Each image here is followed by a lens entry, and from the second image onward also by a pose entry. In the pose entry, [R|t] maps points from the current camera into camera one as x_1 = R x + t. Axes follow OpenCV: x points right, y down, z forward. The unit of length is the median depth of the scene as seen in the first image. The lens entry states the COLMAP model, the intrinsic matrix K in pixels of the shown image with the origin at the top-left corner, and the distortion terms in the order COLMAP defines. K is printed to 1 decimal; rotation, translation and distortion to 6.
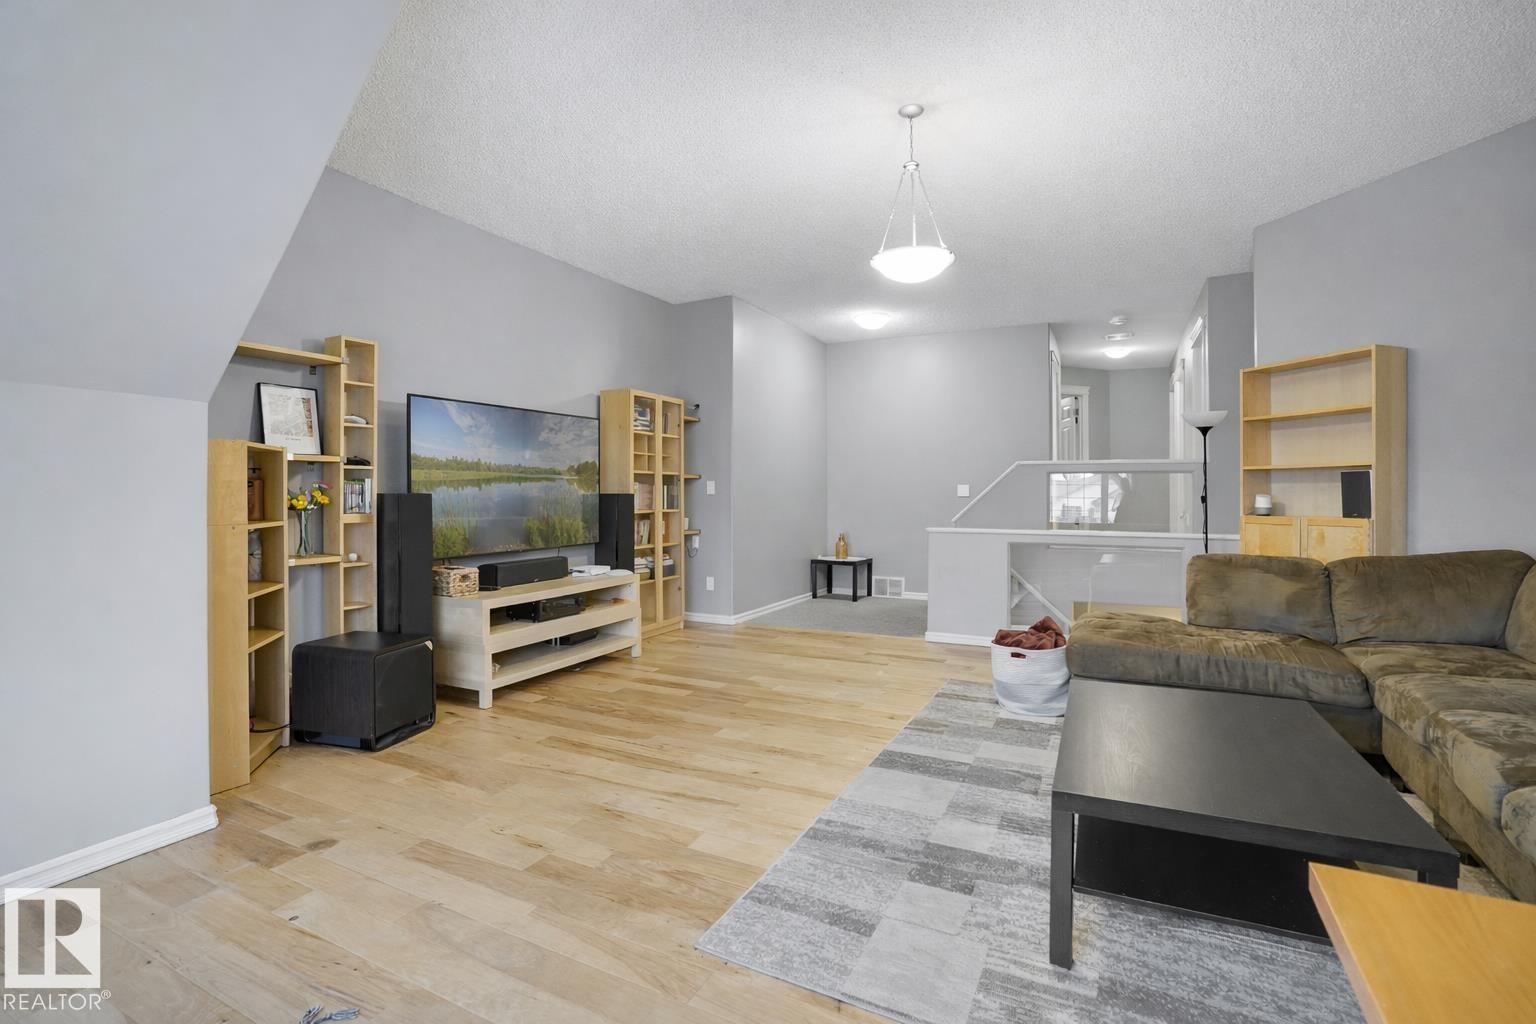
lens RADIAL K [[709.3, 0, 764.7], [0, 709.3, 502.7], [0, 0, 1]] dist [-0.010528, 0.000037]
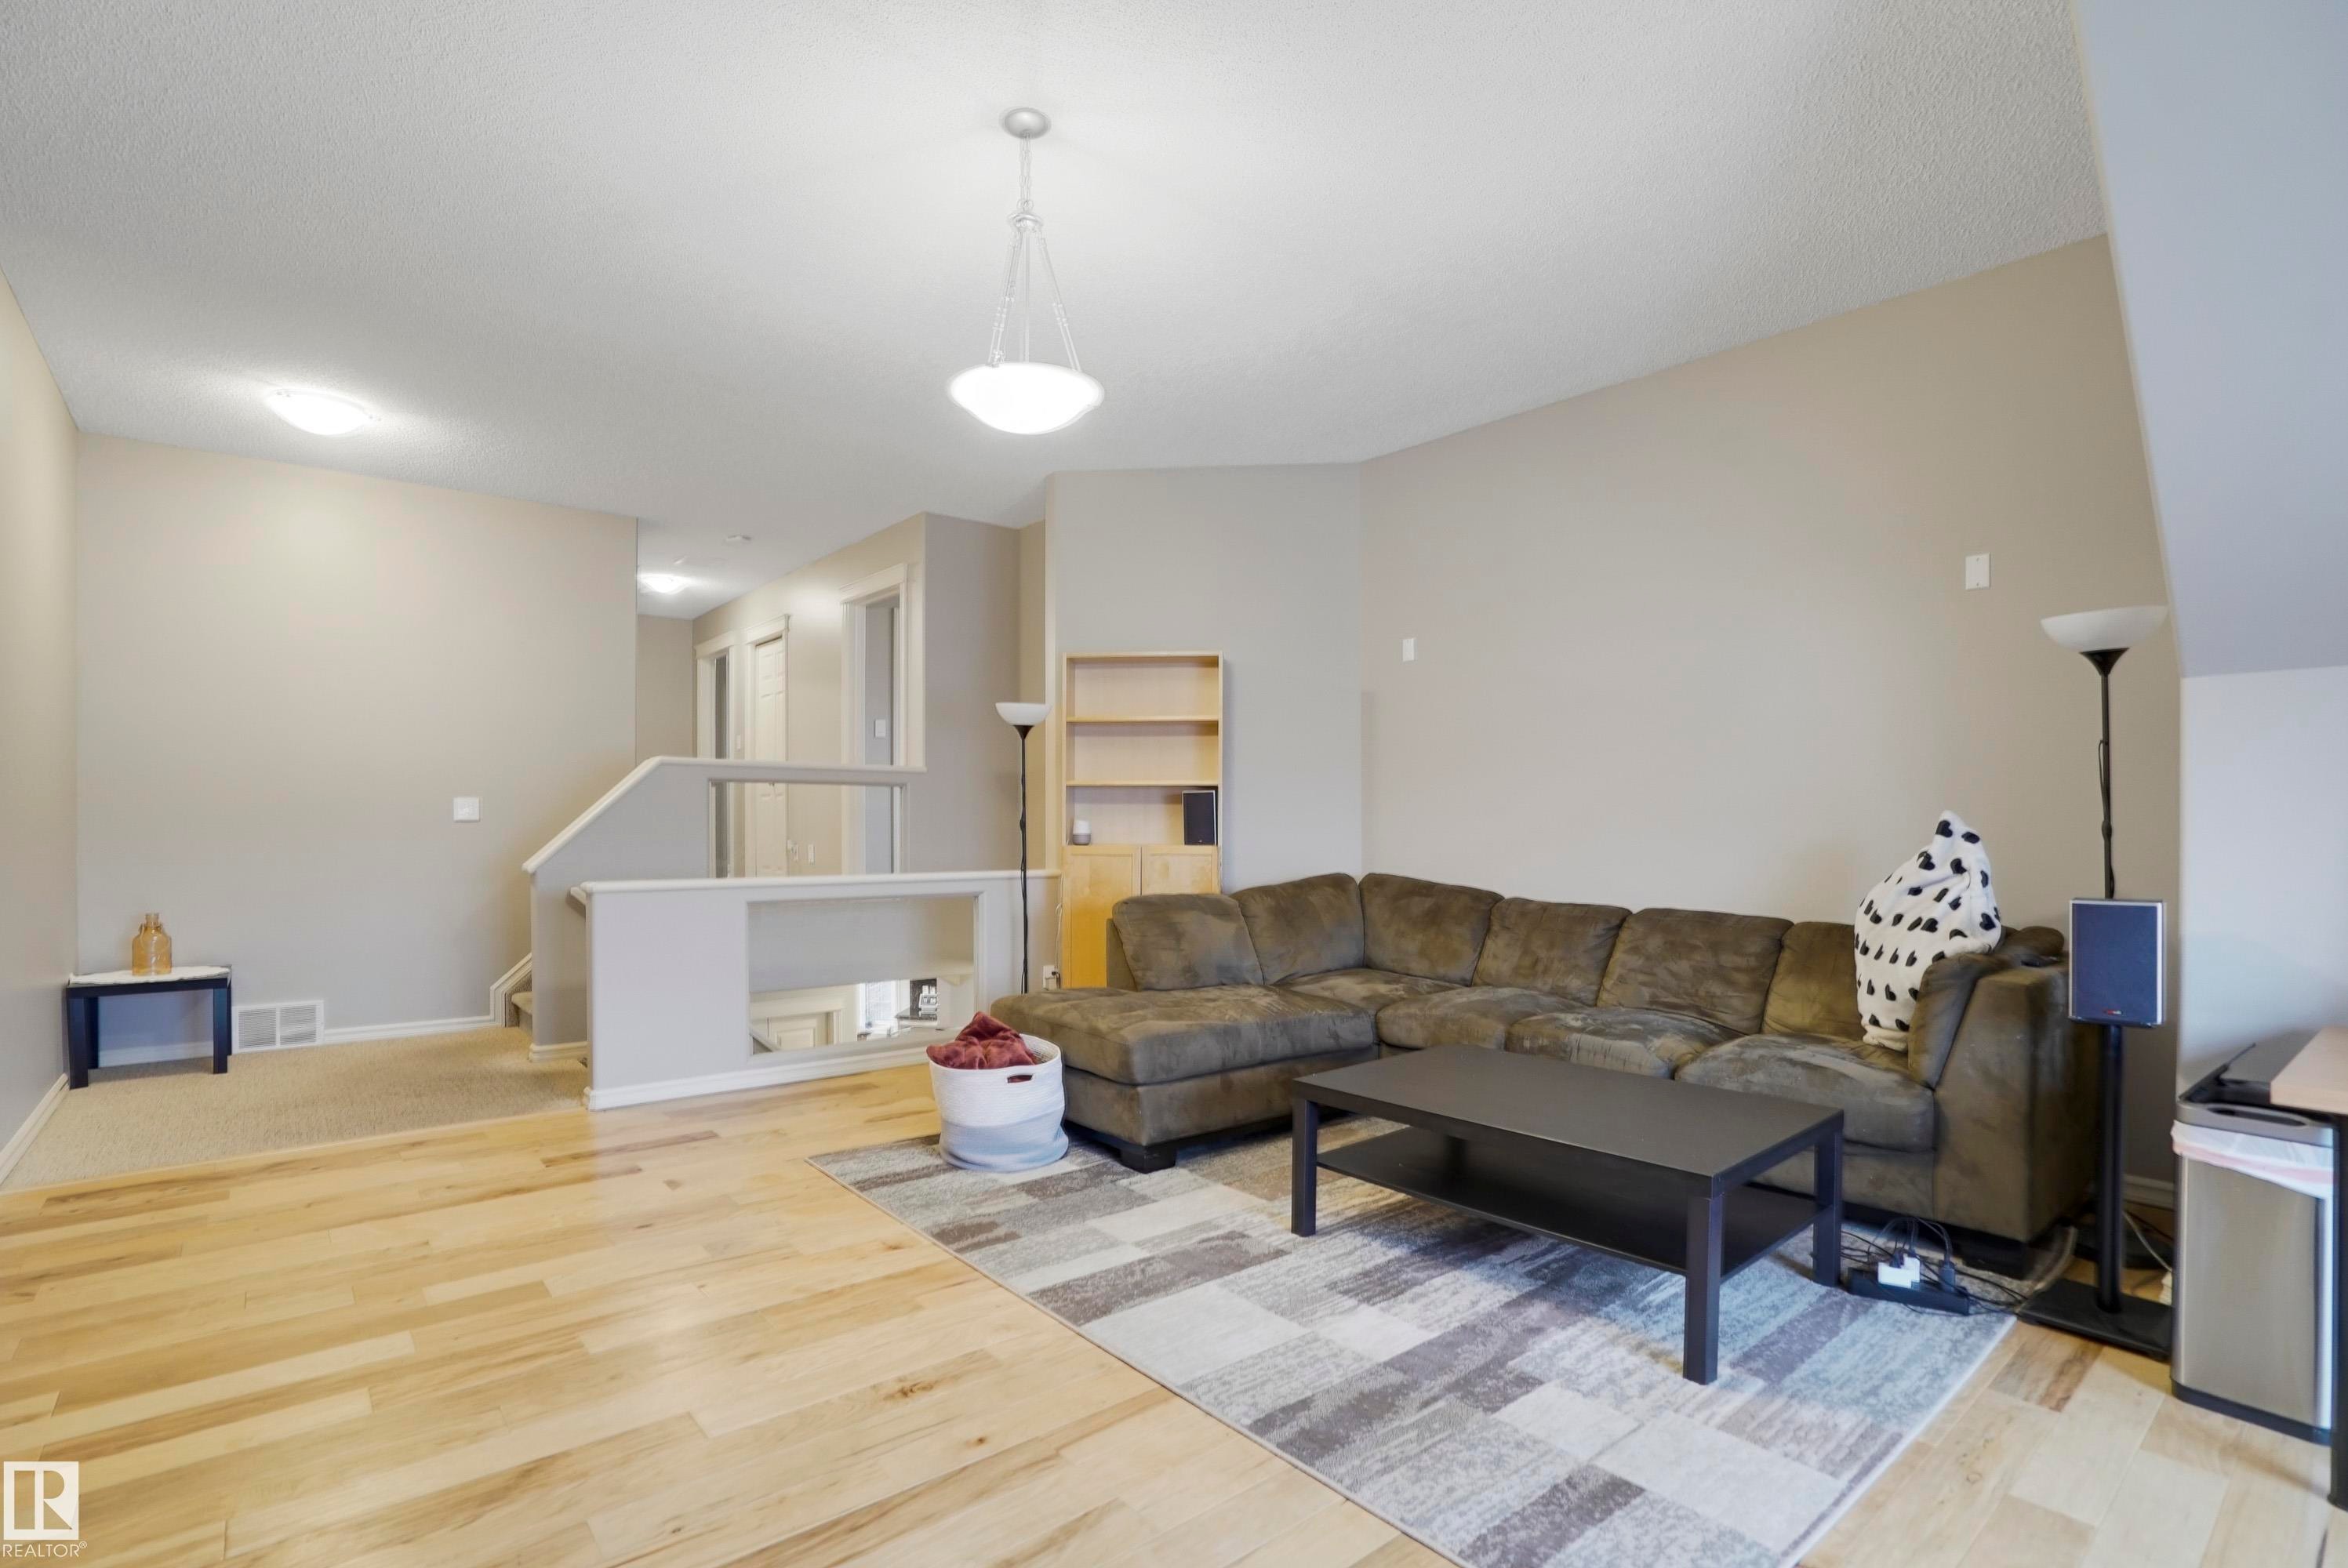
lens RADIAL K [[1114.1, 0, 1170.6], [0, 1114.1, 838.8], [0, 0, 1]] dist [-0.036075, 0.000485]
pose [[0.418552, -0.015229, 0.908065, -0.447917], [0.007918, 0.999883, 0.013119, -0.004173], [-0.908158, 0.001699, 0.418624, 0.458013]]
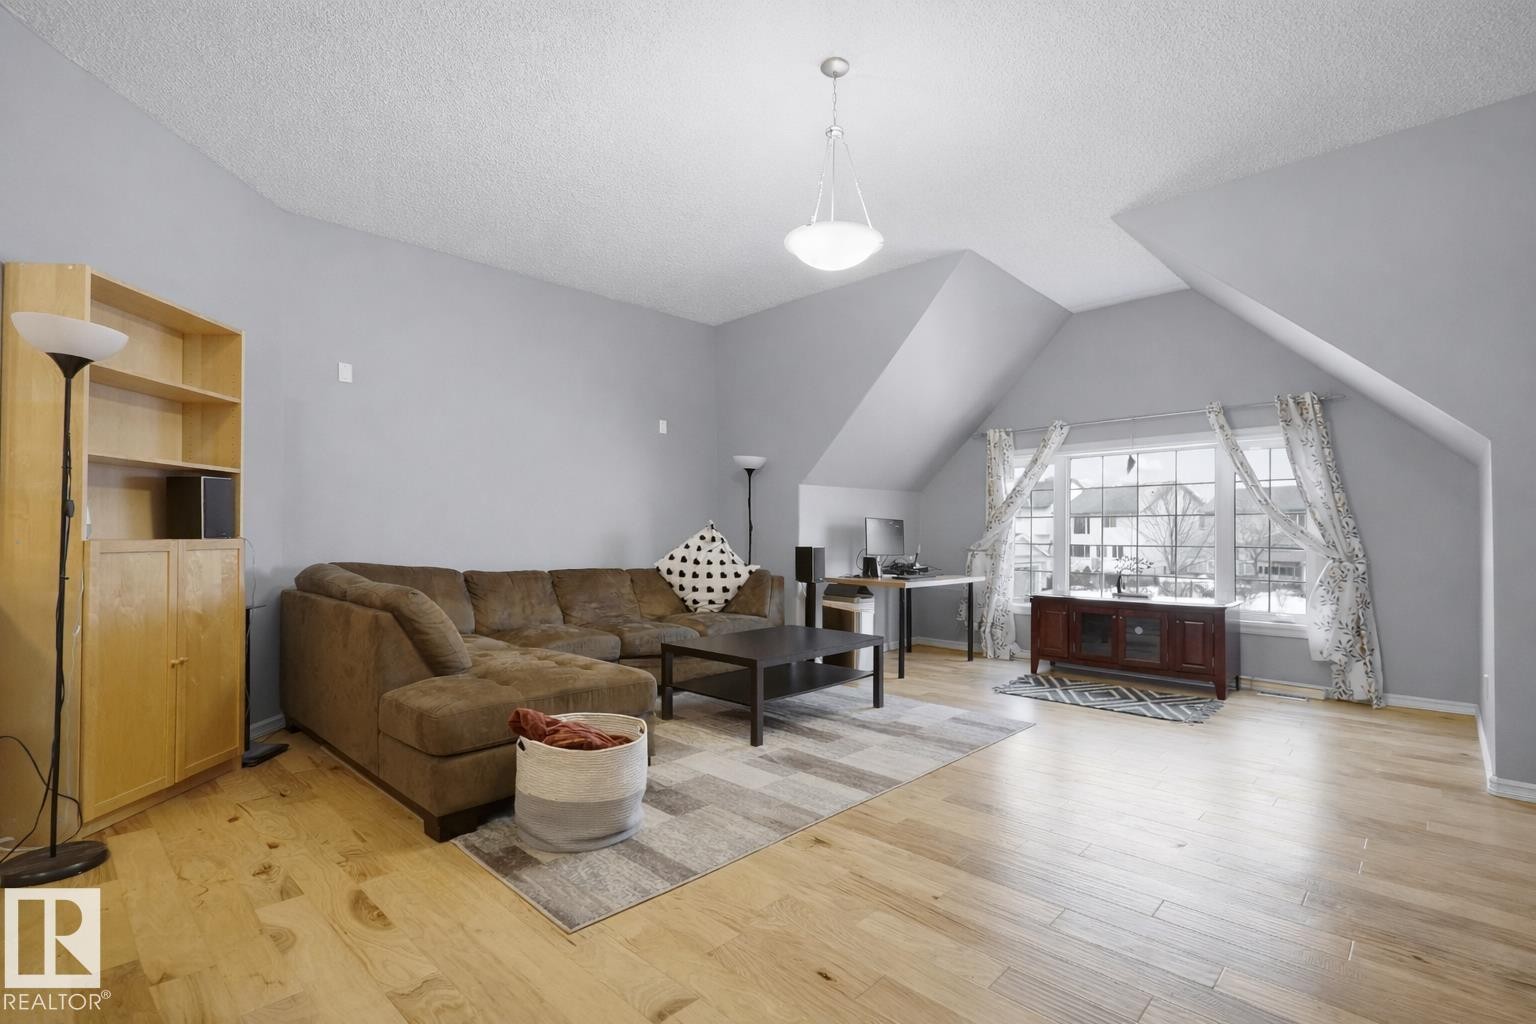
lens RADIAL K [[700.4, 0, 768.0], [0, 700.4, 512.0], [0, 0, 1]] dist [-0.000569, -0.000021]
pose [[-0.952296, -0.005194, 0.305130, 0.014340], [-0.011882, 0.999728, -0.020064, 0.002745], [-0.304943, -0.022733, -0.952099, 1.567059]]
